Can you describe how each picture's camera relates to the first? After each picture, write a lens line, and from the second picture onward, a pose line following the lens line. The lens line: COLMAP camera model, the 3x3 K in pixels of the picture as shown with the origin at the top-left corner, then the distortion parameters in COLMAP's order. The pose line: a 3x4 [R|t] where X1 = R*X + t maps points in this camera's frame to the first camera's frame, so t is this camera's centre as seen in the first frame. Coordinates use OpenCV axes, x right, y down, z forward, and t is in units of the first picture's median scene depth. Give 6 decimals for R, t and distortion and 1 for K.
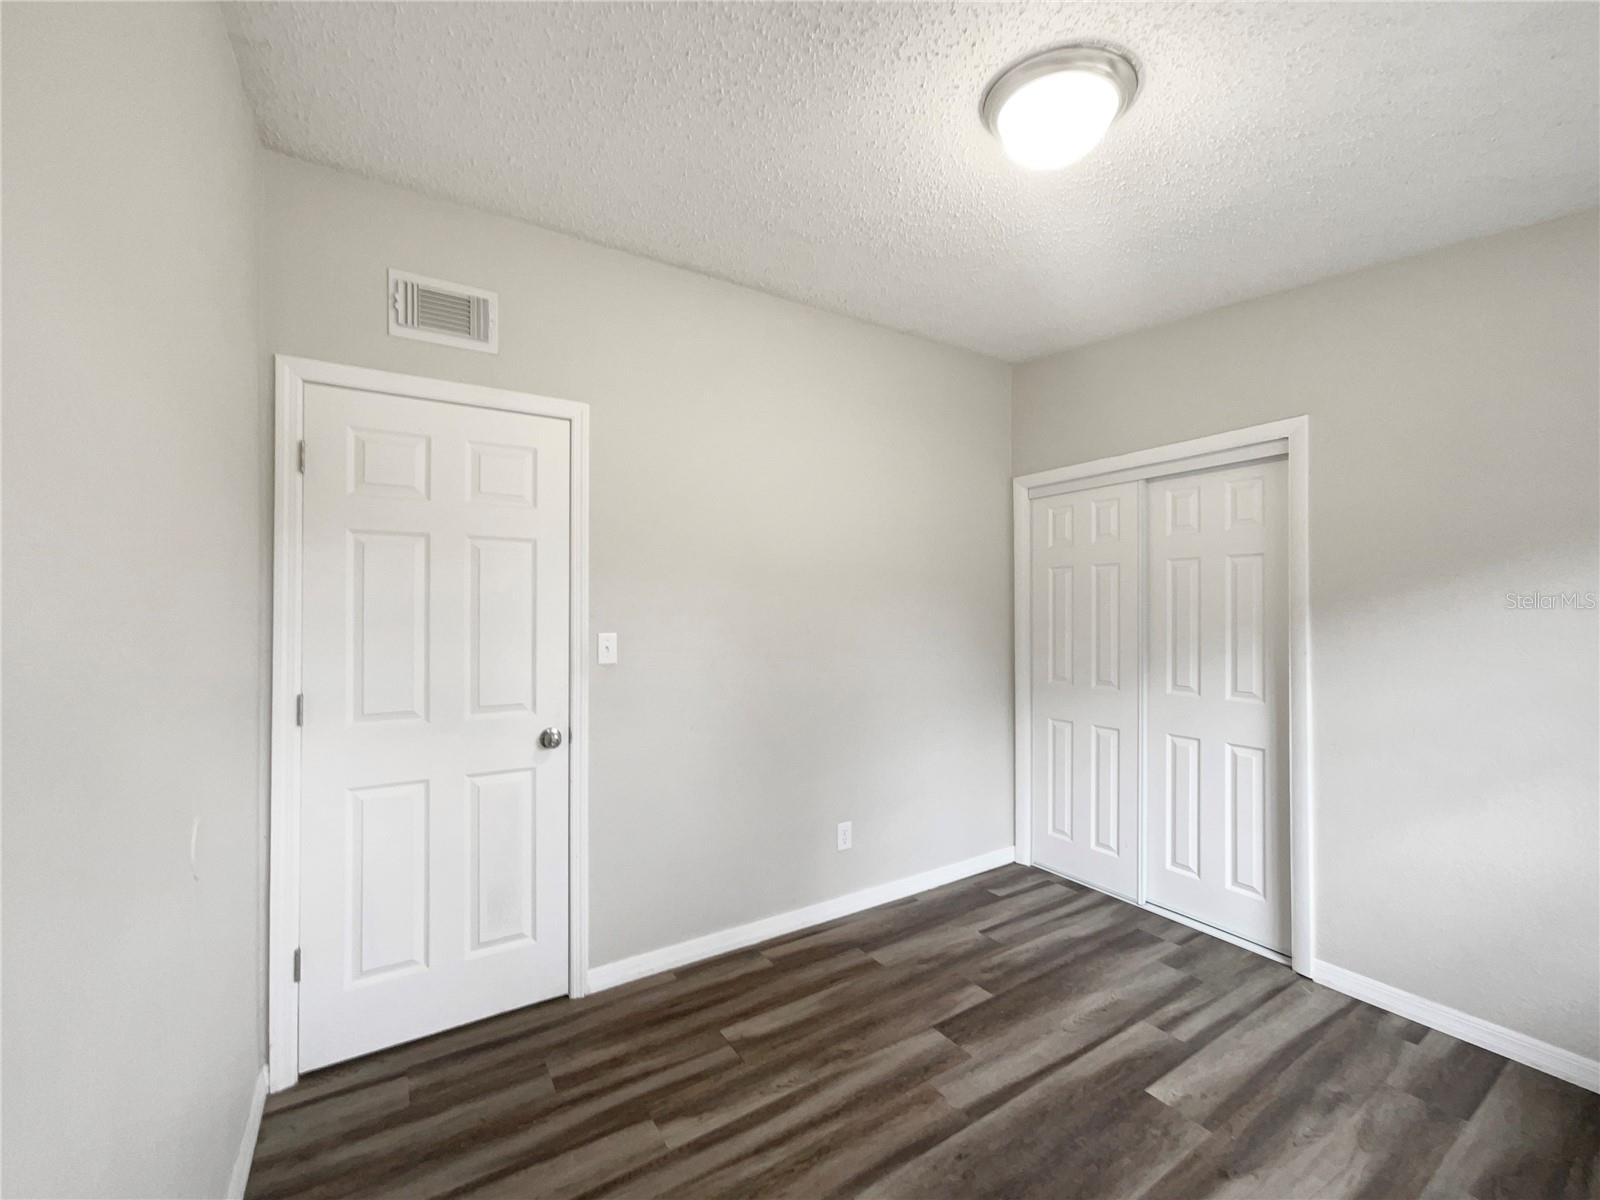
lens RADIAL K [[663.3, 0, 803.1], [0, 663.3, 616.4], [0, 0, 1]] dist [-0.001493, 0.000646]
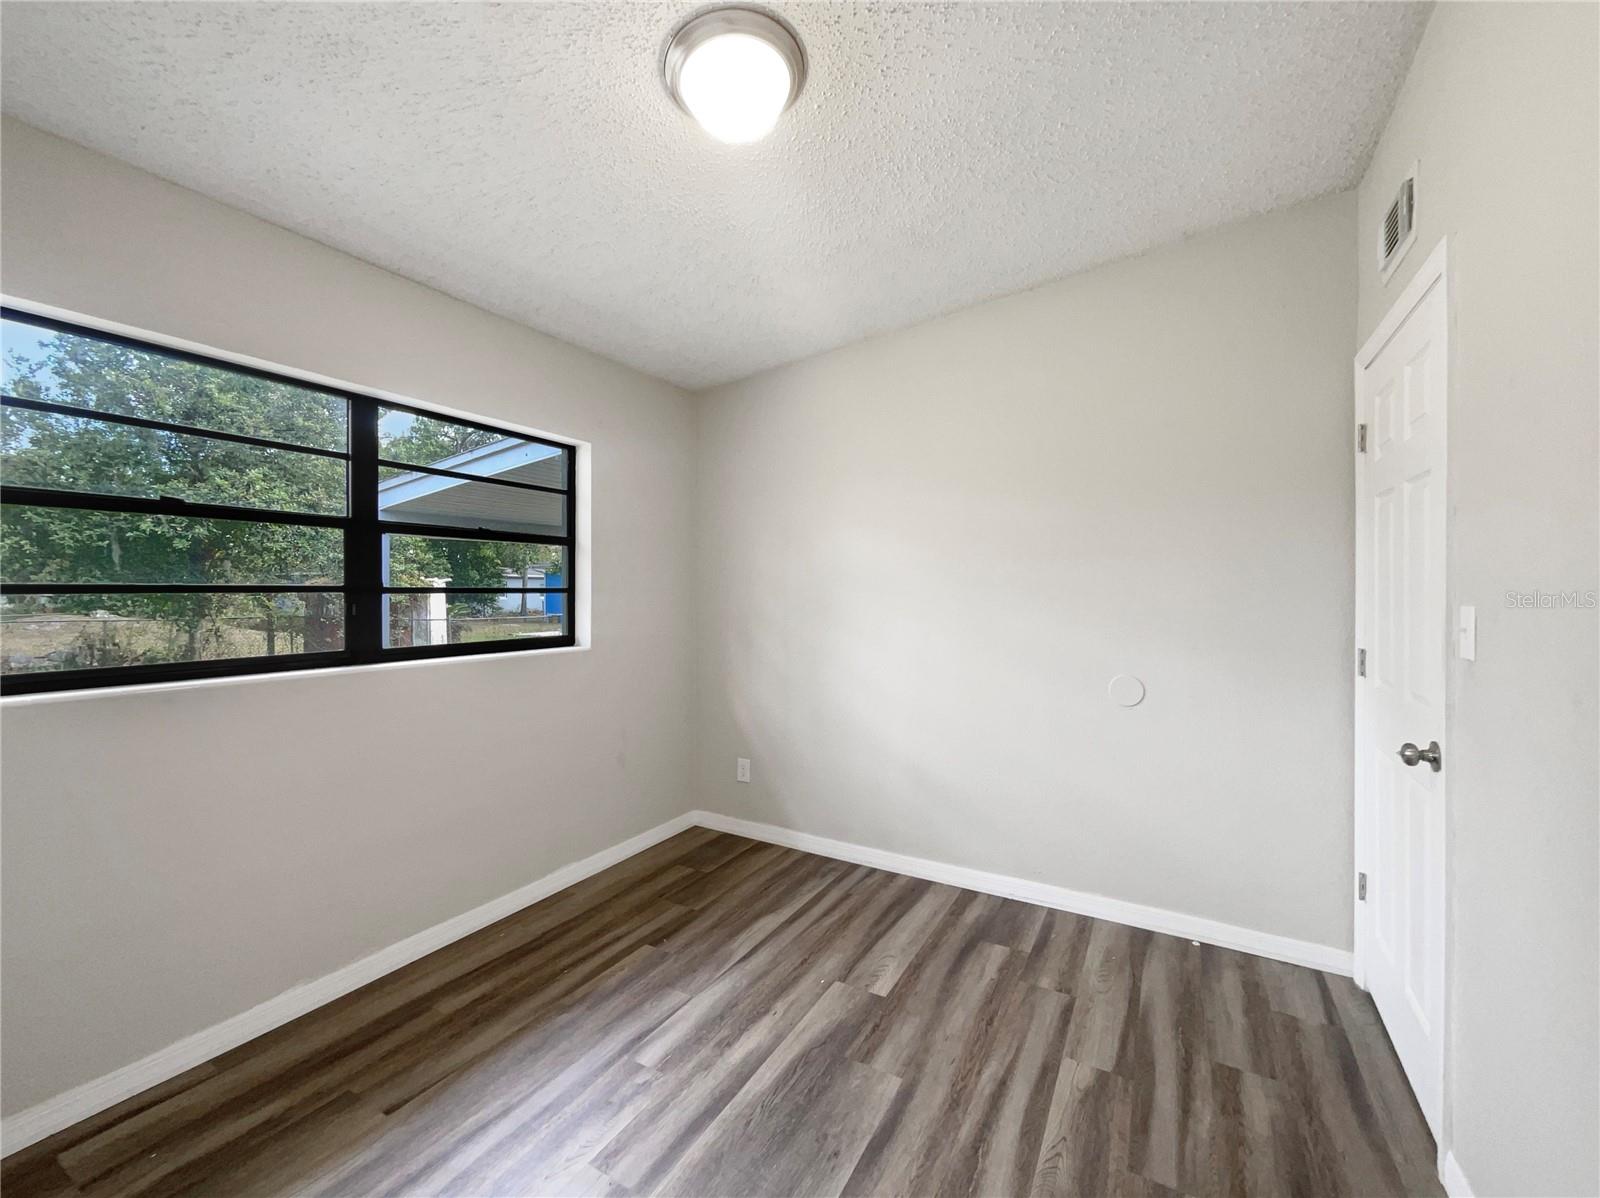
lens RADIAL K [[663.3, 0, 790.7], [0, 663.3, 588.0], [0, 0, 1]] dist [-0.001493, 0.000646]
pose [[-0.905533, -0.000648, -0.424275, 0.657616], [0.000718, 0.999995, -0.003060, 0.015700], [0.424275, -0.003076, -0.905528, 1.732113]]
